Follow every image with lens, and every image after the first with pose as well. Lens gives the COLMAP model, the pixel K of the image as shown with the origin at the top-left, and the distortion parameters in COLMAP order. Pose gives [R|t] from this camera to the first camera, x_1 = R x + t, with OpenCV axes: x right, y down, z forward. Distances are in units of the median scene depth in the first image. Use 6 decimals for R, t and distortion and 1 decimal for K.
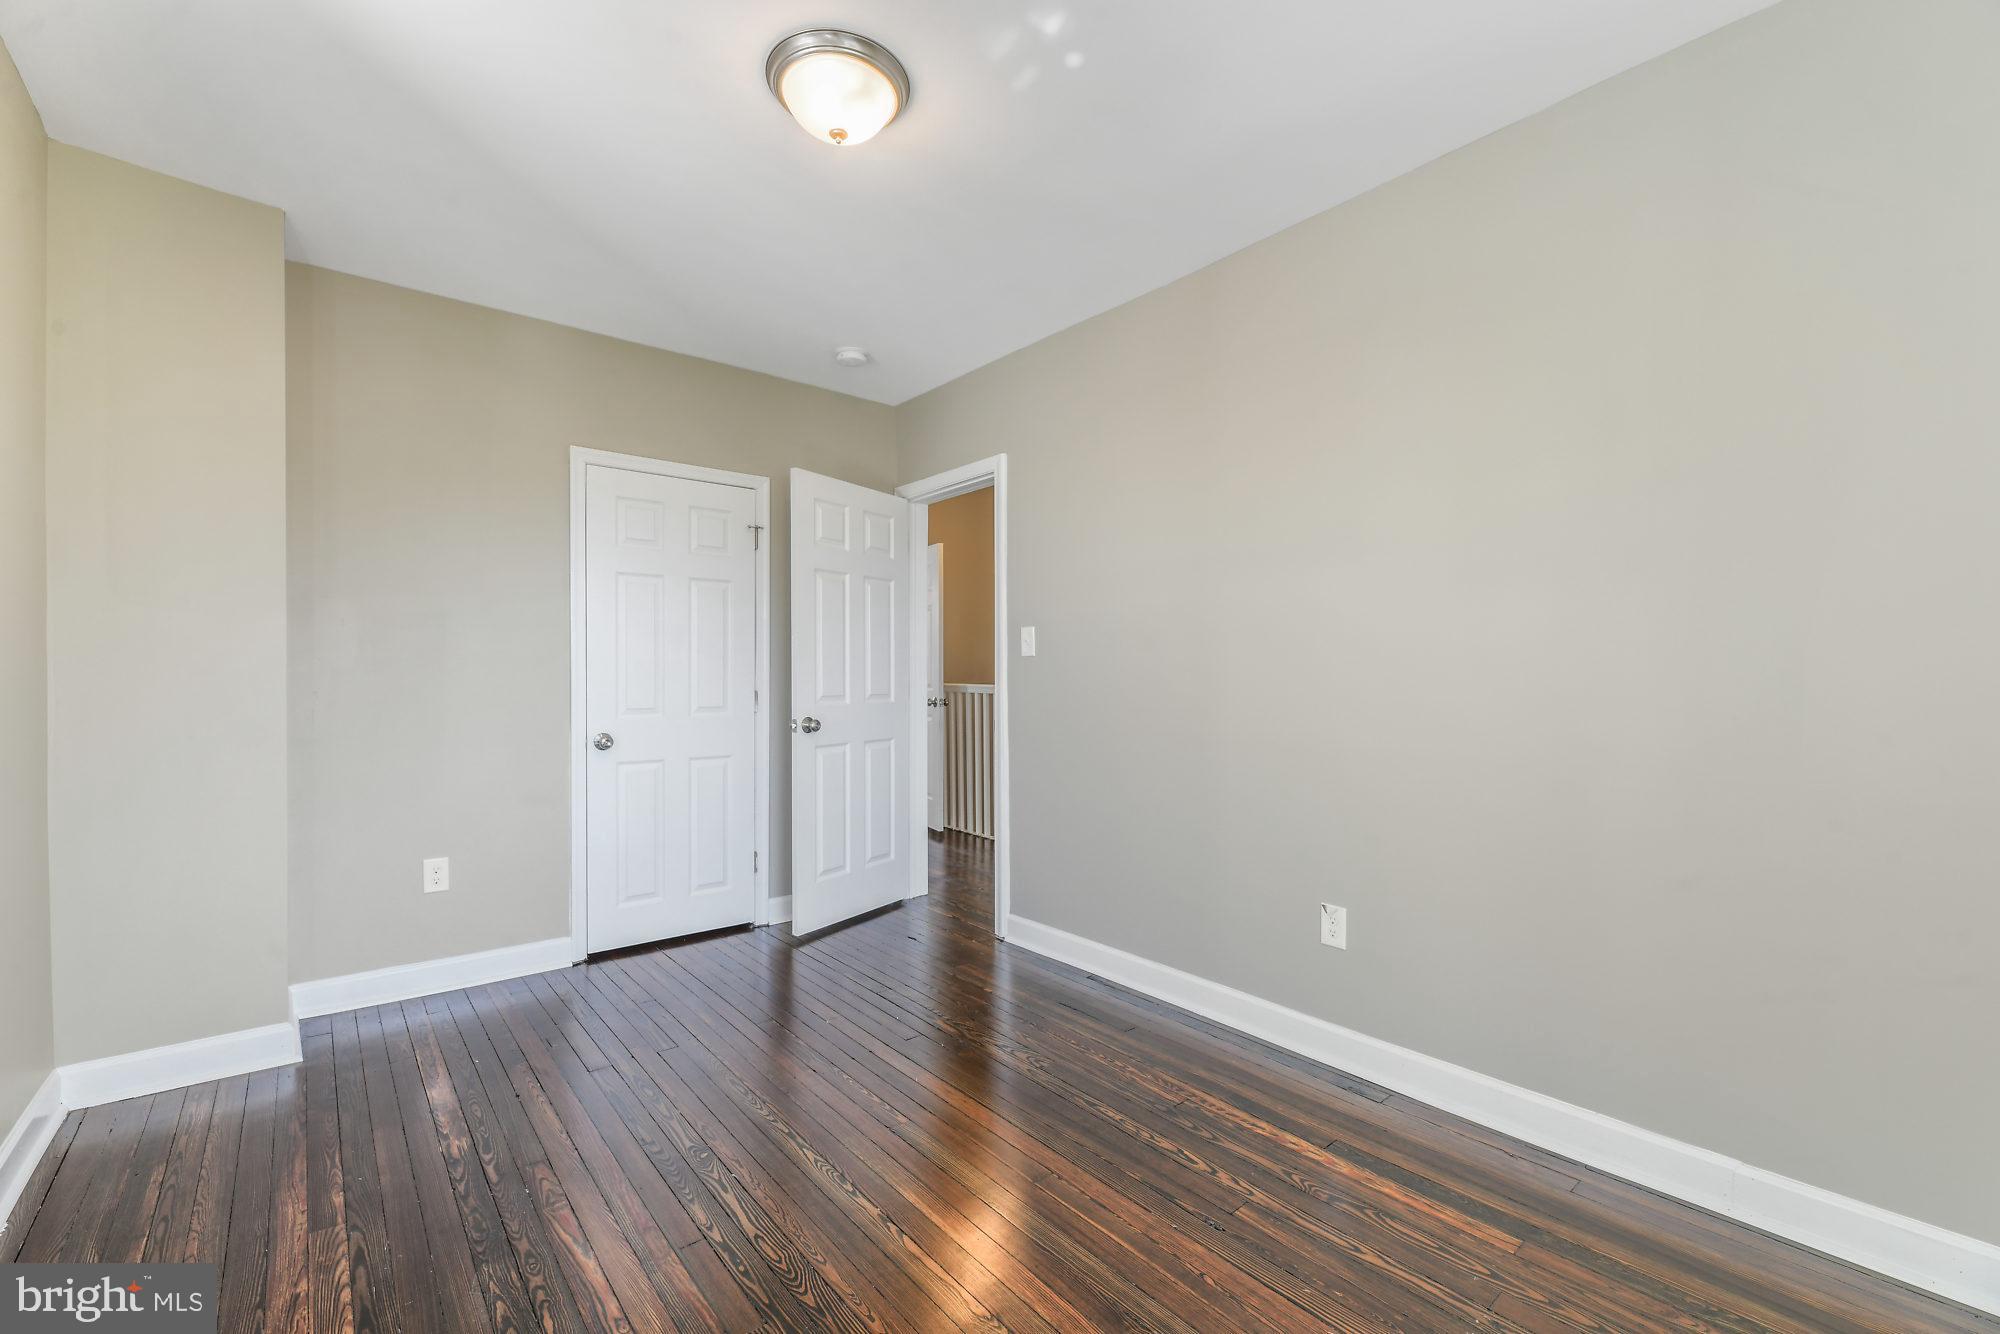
lens RADIAL K [[848.0, 0, 998.4], [0, 848.0, 668.1], [0, 0, 1]] dist [0.010450, -0.000033]
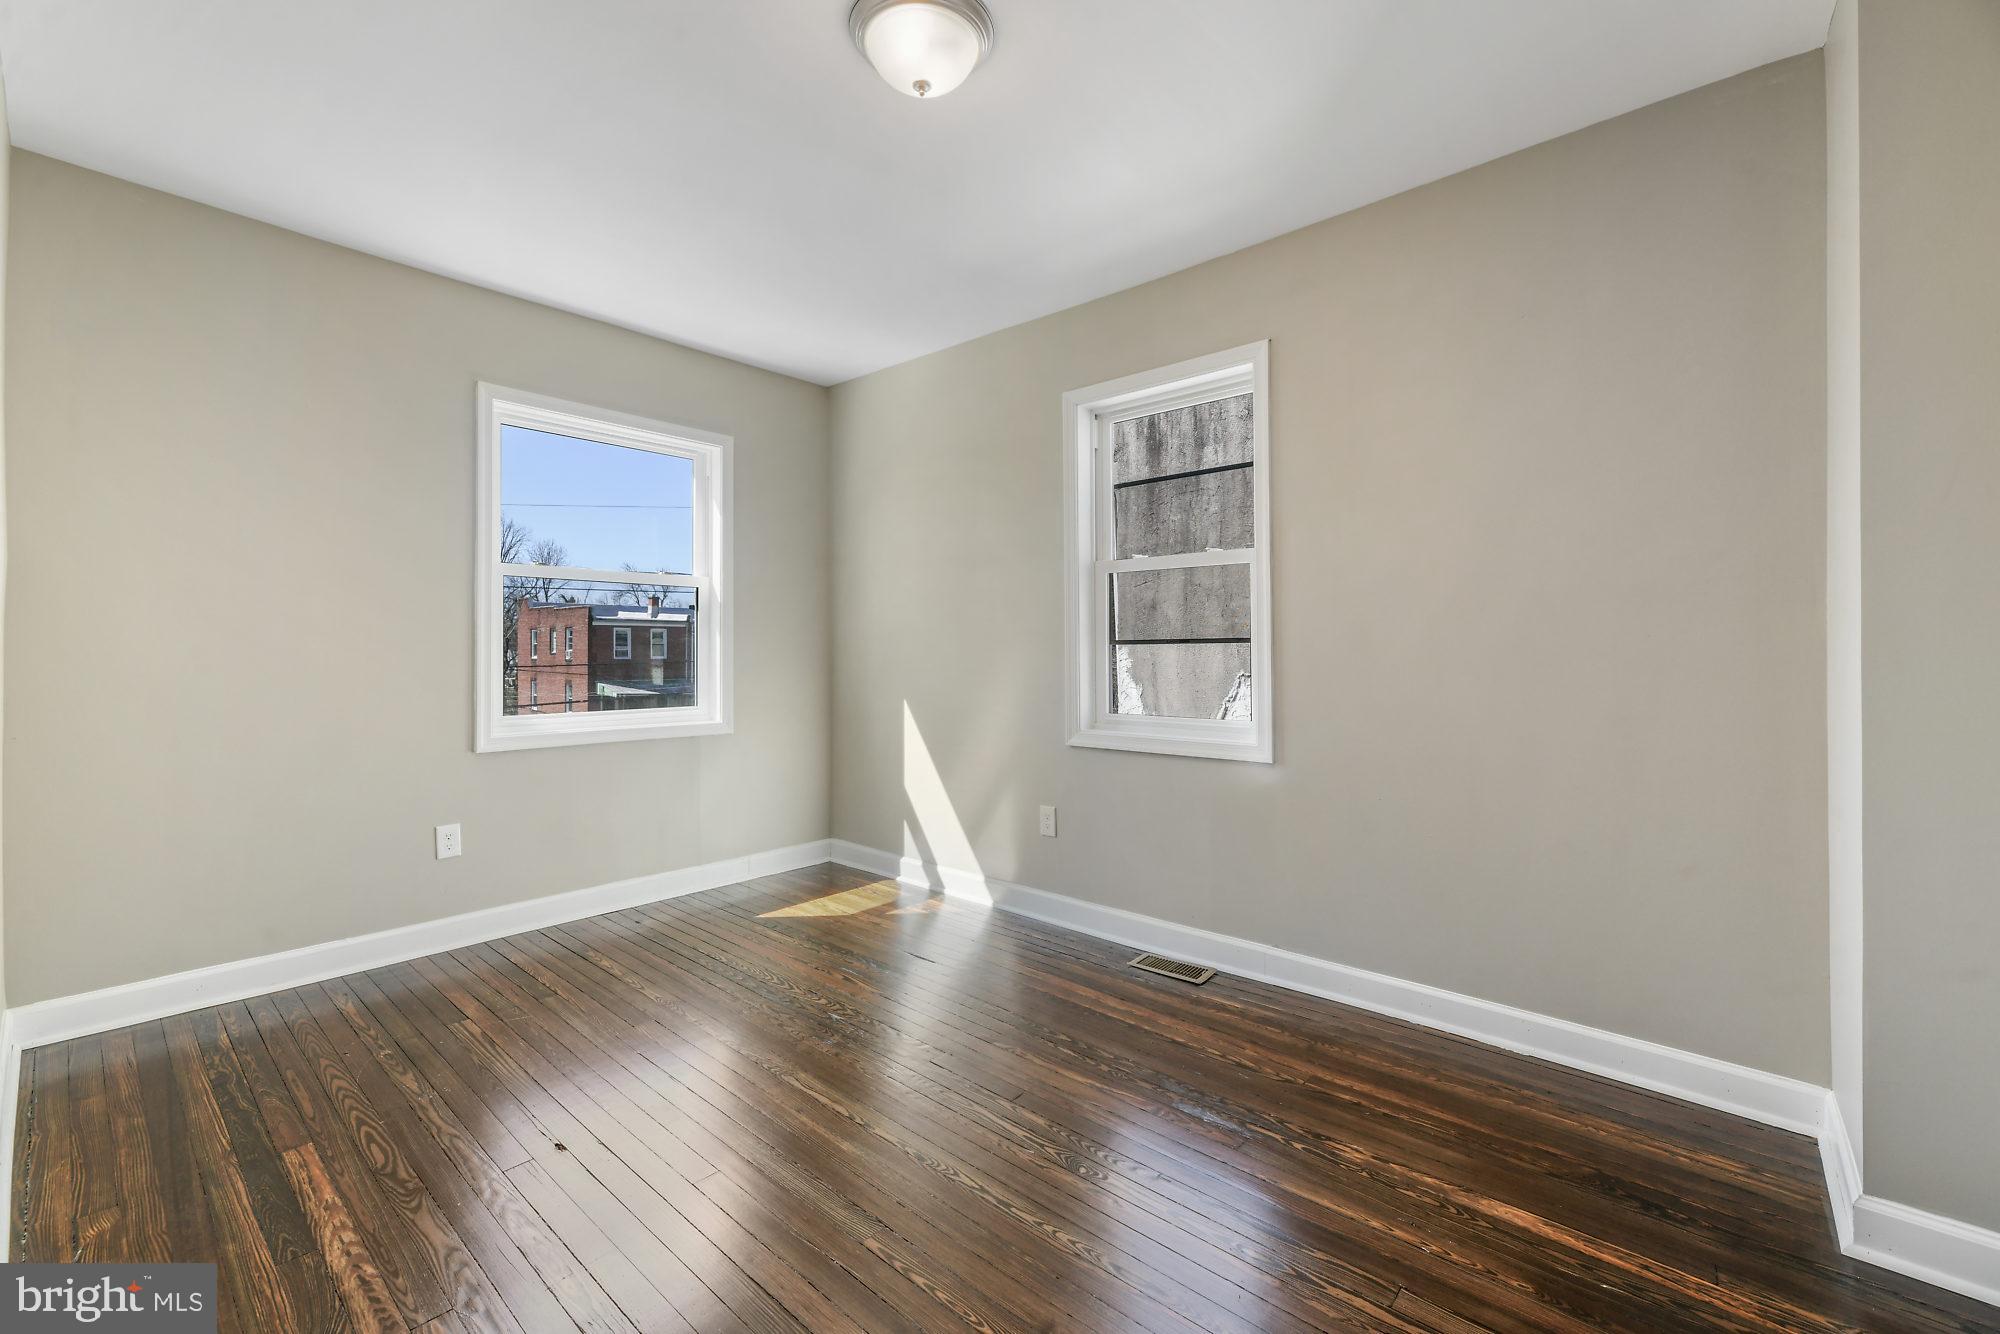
lens RADIAL K [[848.0, 0, 999.3], [0, 848.0, 655.9], [0, 0, 1]] dist [0.010450, -0.000033]
pose [[-0.988735, -0.000803, -0.149675, -0.130211], [-0.000930, 0.999999, 0.000774, 0.019468], [0.149674, 0.000905, -0.988735, 2.052909]]
